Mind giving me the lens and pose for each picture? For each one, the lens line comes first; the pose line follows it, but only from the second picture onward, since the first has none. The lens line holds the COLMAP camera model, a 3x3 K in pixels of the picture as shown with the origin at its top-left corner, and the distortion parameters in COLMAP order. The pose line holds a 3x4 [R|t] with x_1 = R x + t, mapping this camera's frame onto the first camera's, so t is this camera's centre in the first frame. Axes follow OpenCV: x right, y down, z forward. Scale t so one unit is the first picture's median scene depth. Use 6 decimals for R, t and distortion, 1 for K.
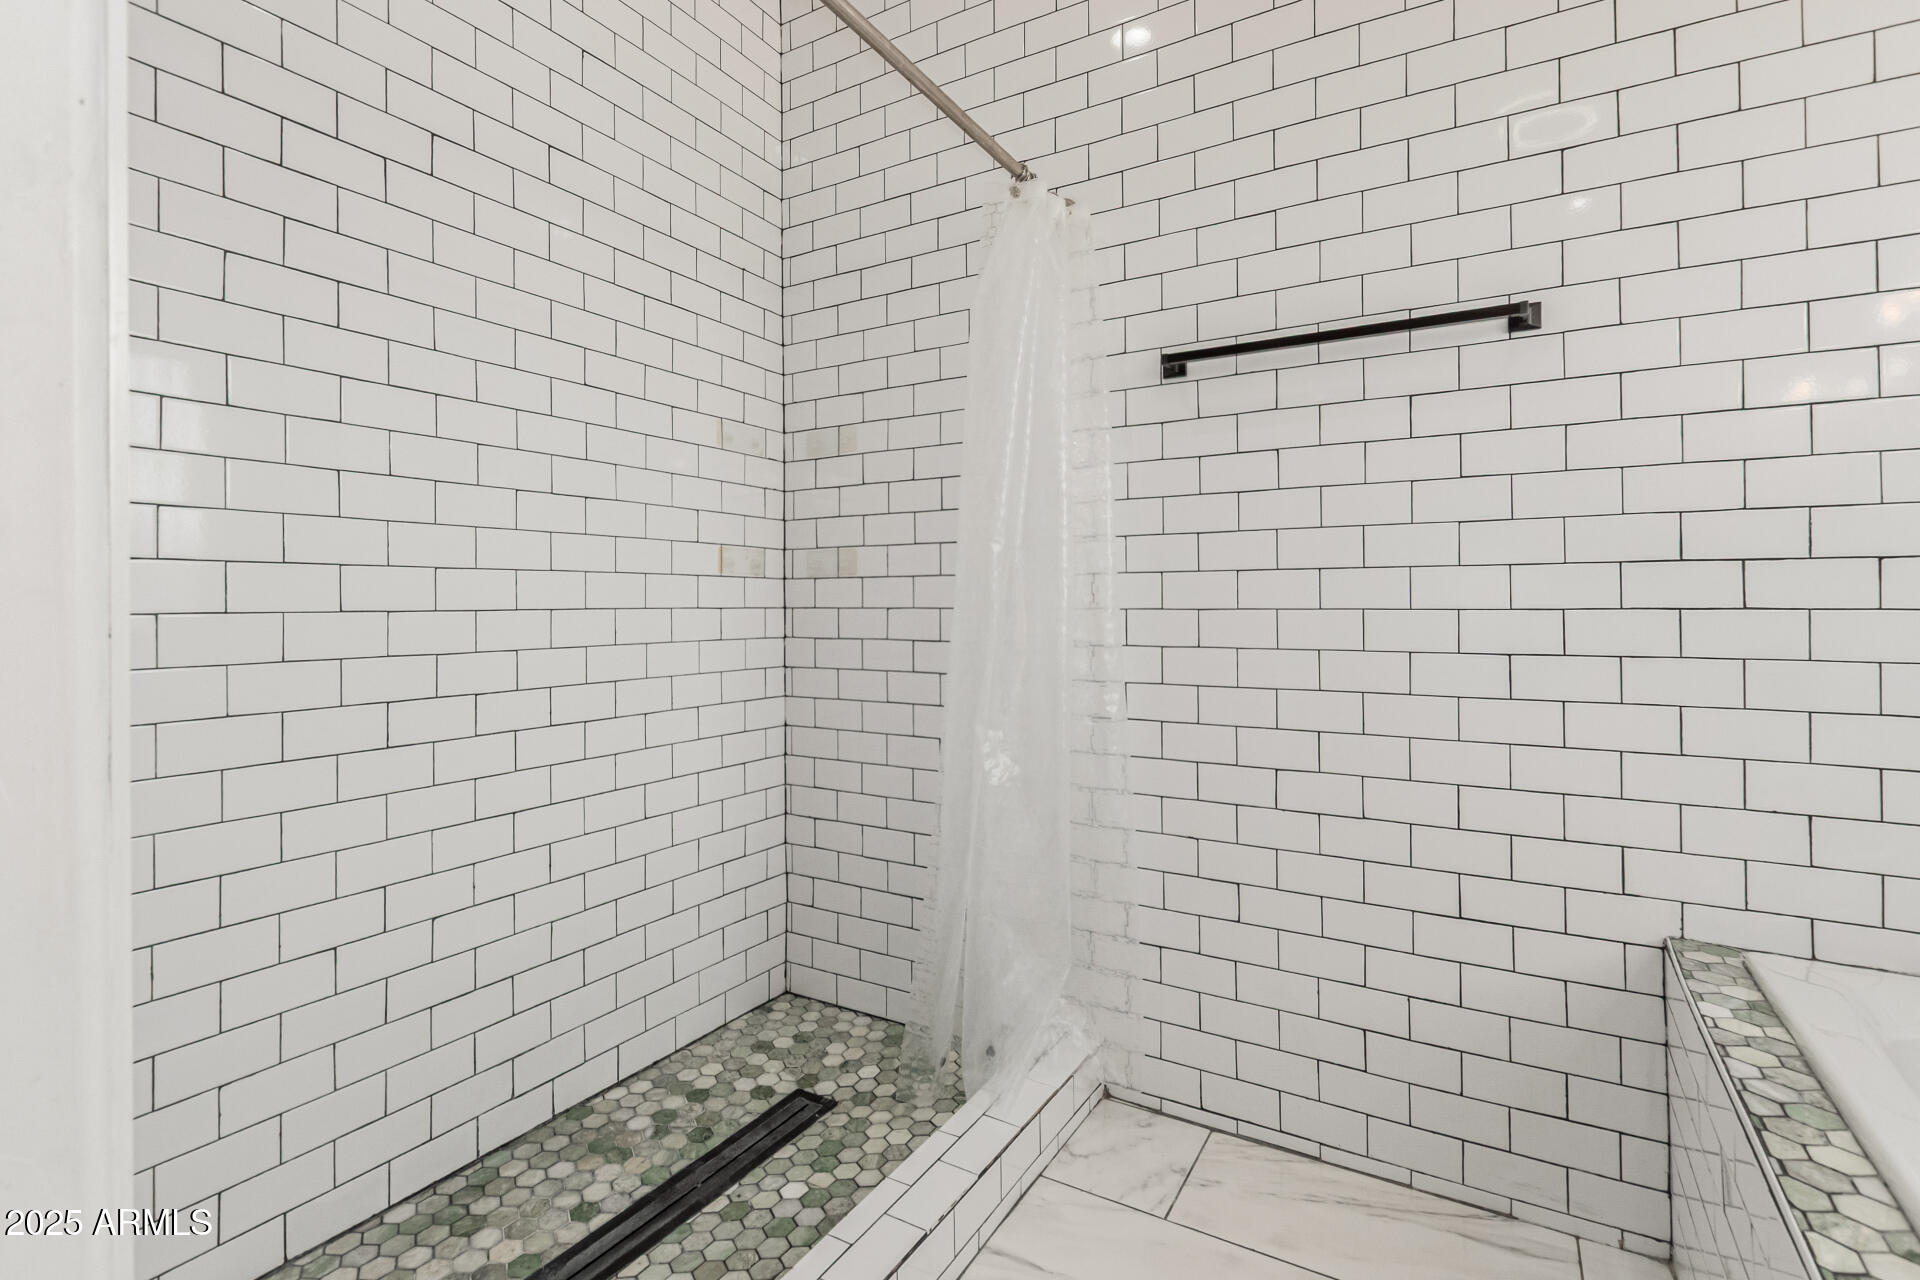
lens RADIAL K [[897.8, 0, 963.9], [0, 897.8, 601.4], [0, 0, 1]] dist [-0.000103, -0.002084]
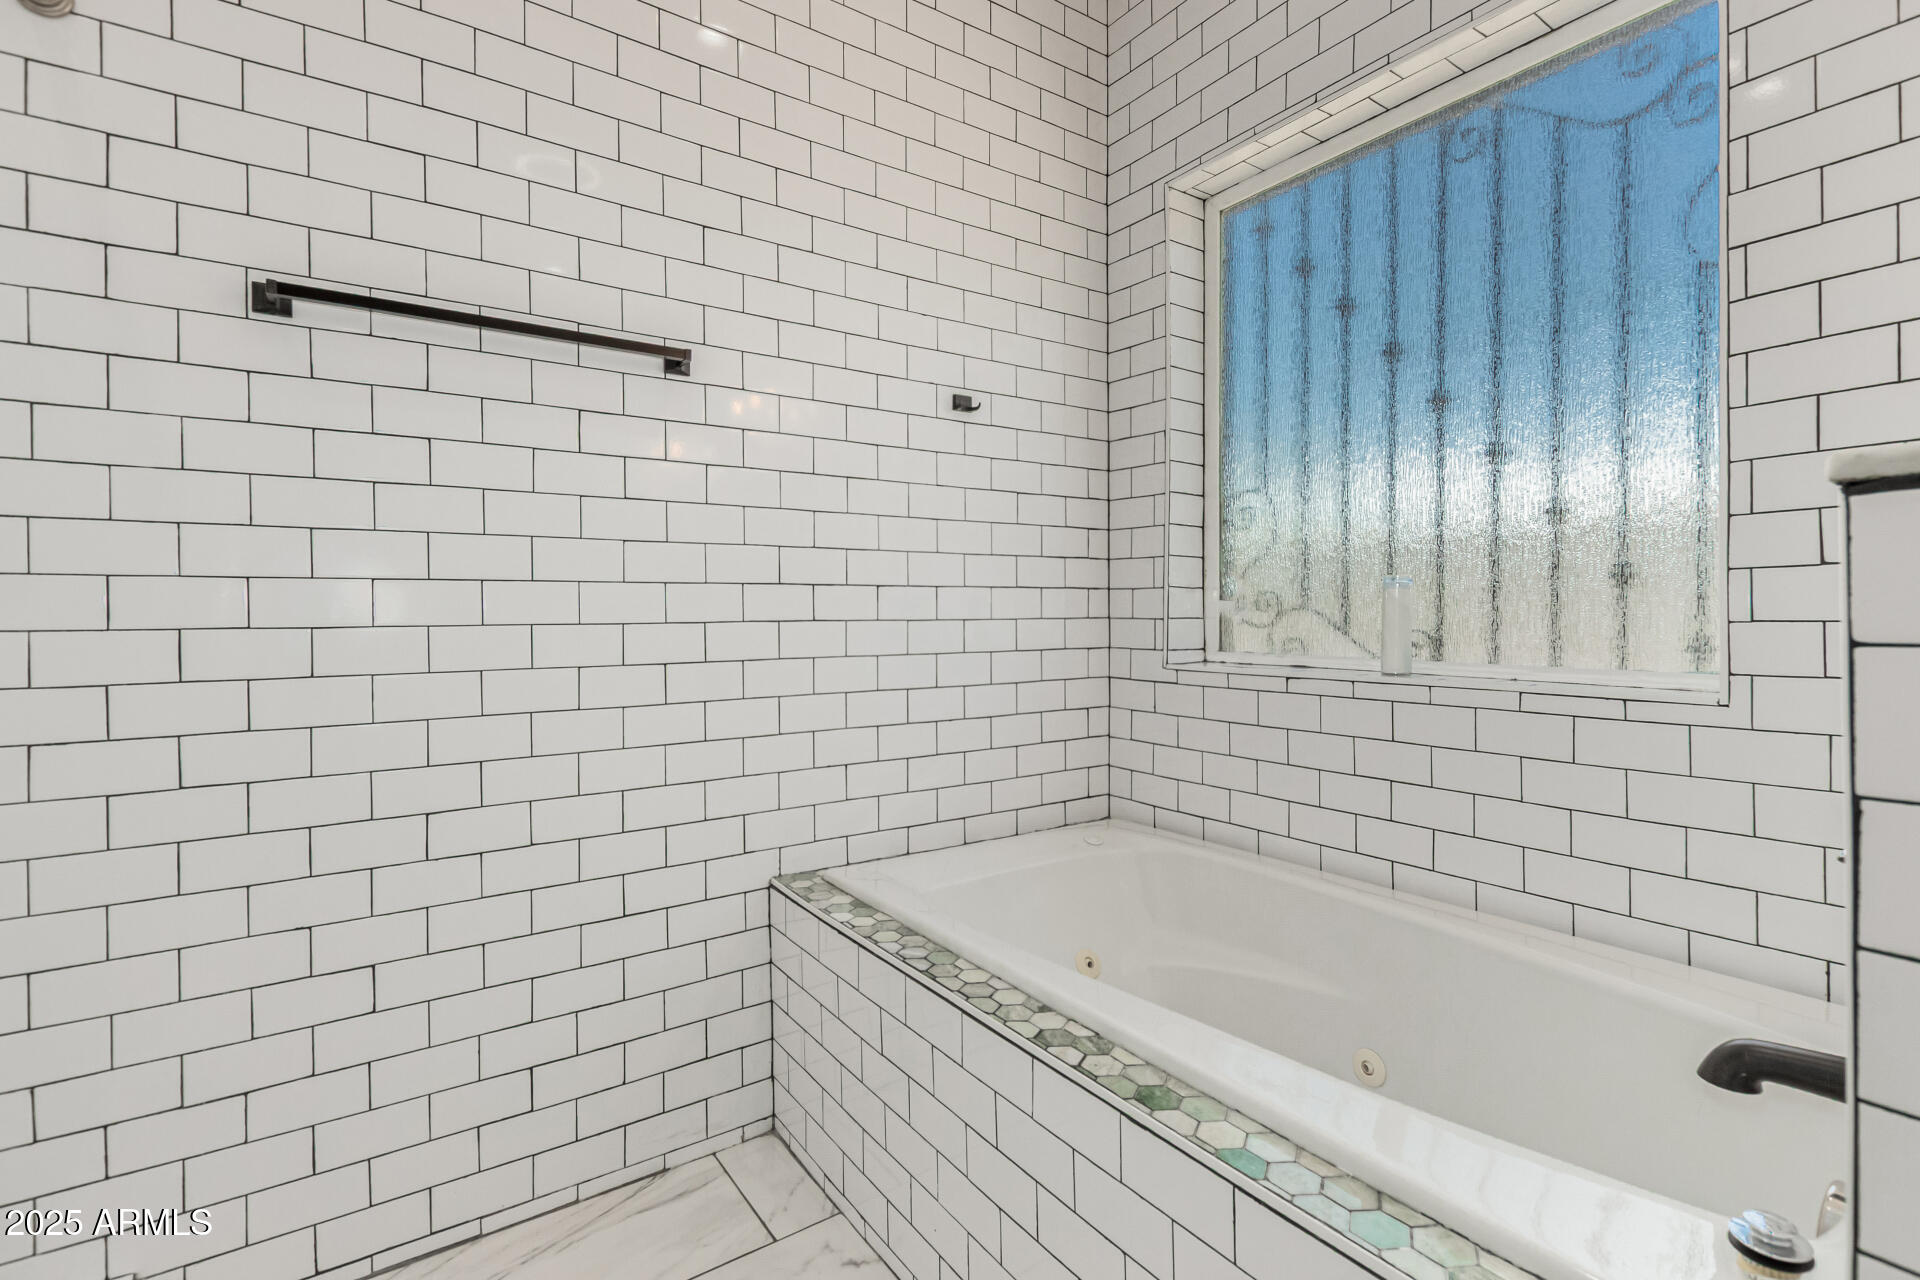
lens RADIAL K [[897.8, 0, 984.4], [0, 897.8, 609.9], [0, 0, 1]] dist [-0.000103, -0.002084]
pose [[0.395678, -0.002950, 0.918384, -0.248073], [-0.002489, 0.999988, 0.004285, -0.012810], [-0.918386, -0.003981, 0.395666, 0.197333]]
